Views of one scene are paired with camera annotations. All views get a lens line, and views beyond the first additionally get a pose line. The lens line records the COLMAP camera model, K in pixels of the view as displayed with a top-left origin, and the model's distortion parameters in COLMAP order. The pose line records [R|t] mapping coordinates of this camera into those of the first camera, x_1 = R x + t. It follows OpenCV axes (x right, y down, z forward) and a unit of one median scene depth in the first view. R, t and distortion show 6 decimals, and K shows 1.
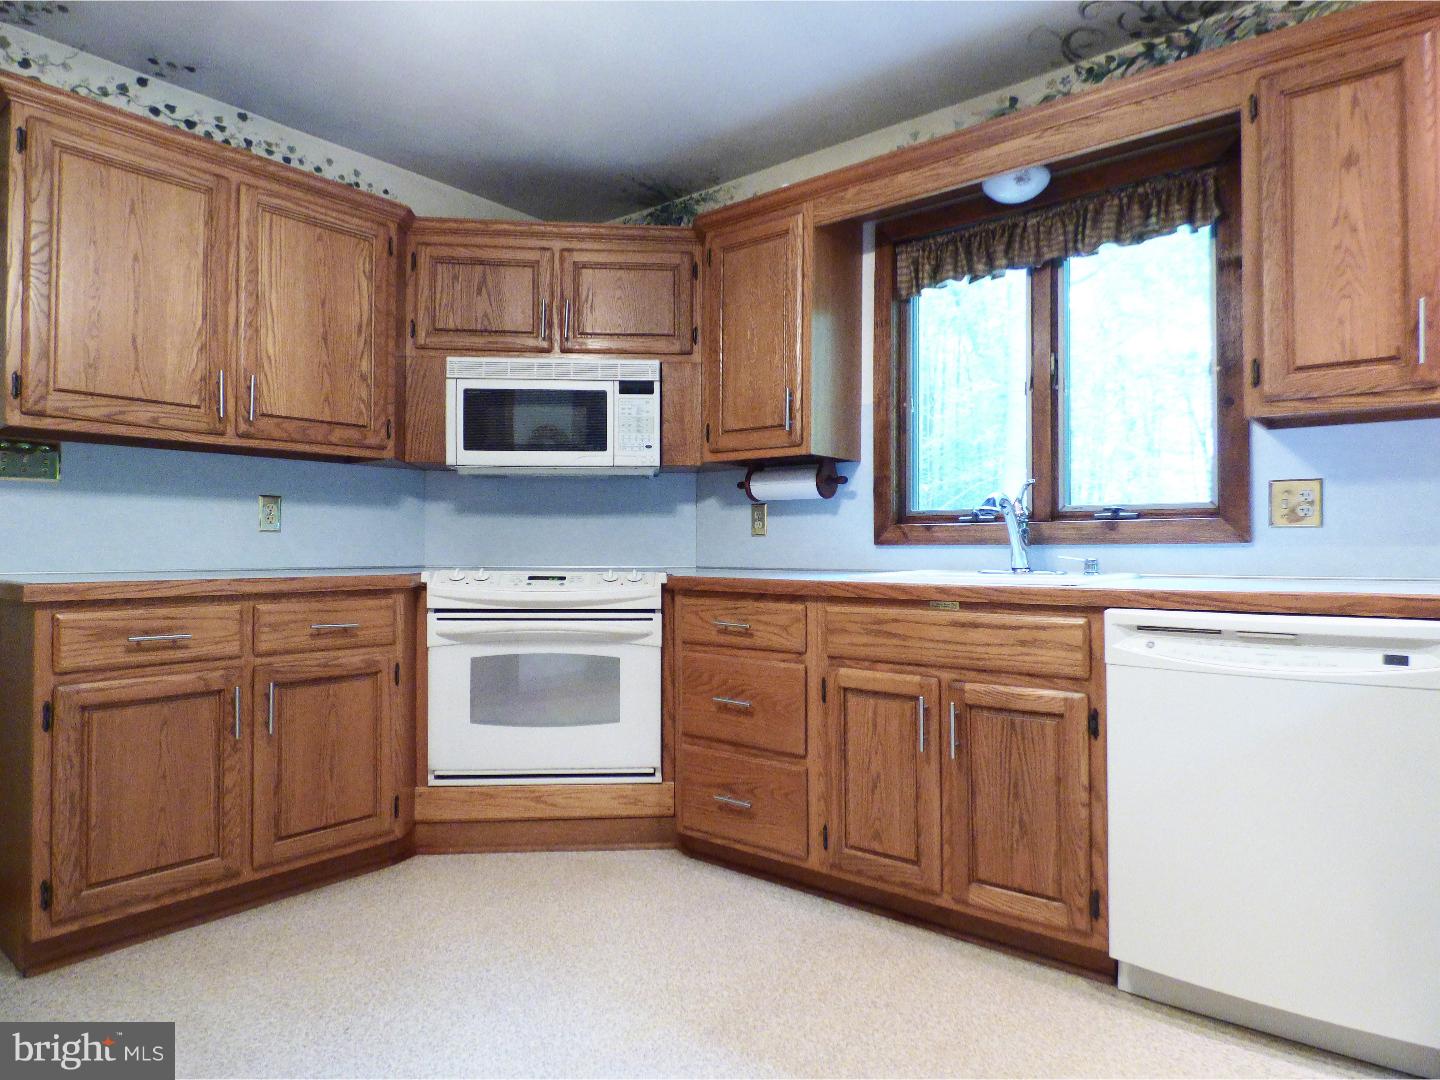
lens RADIAL K [[855.3, 0, 712.4], [0, 855.3, 536.7], [0, 0, 1]] dist [-0.013183, 0.000802]
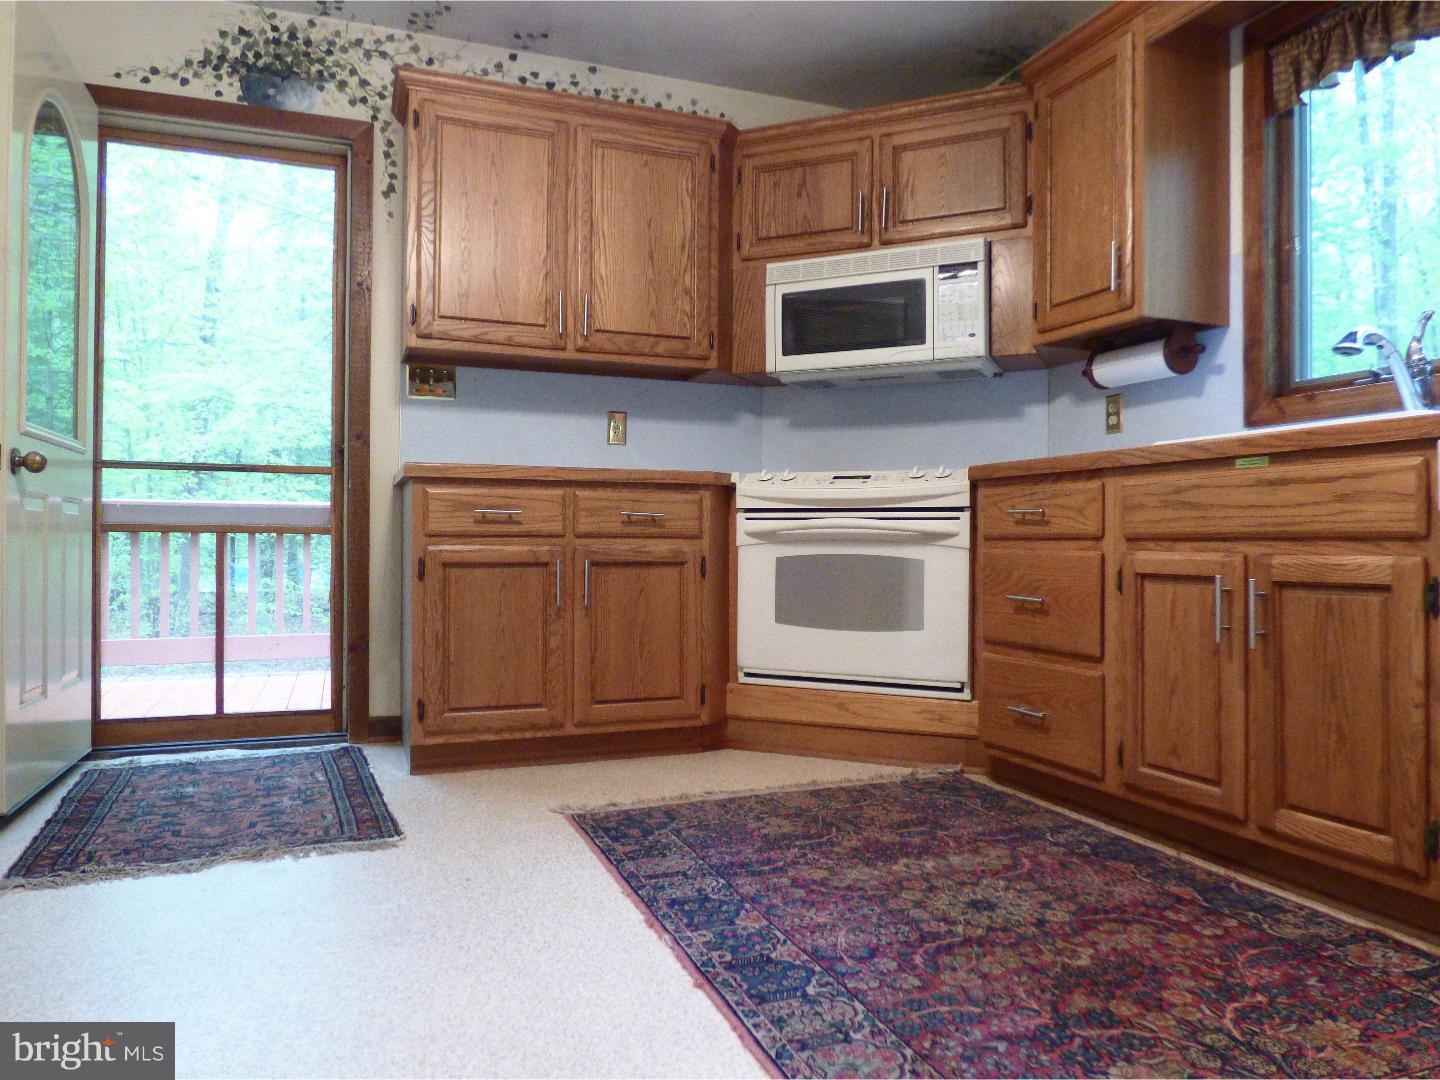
lens RADIAL K [[975.5, 0, 713.4], [0, 975.5, 539.4], [0, 0, 1]] dist [-0.027135, -0.008526]
pose [[0.870001, 0.002742, -0.493042, 0.221195], [0.001812, 0.999960, 0.008757, 0.113990], [0.493046, -0.008512, 0.869961, -0.027918]]
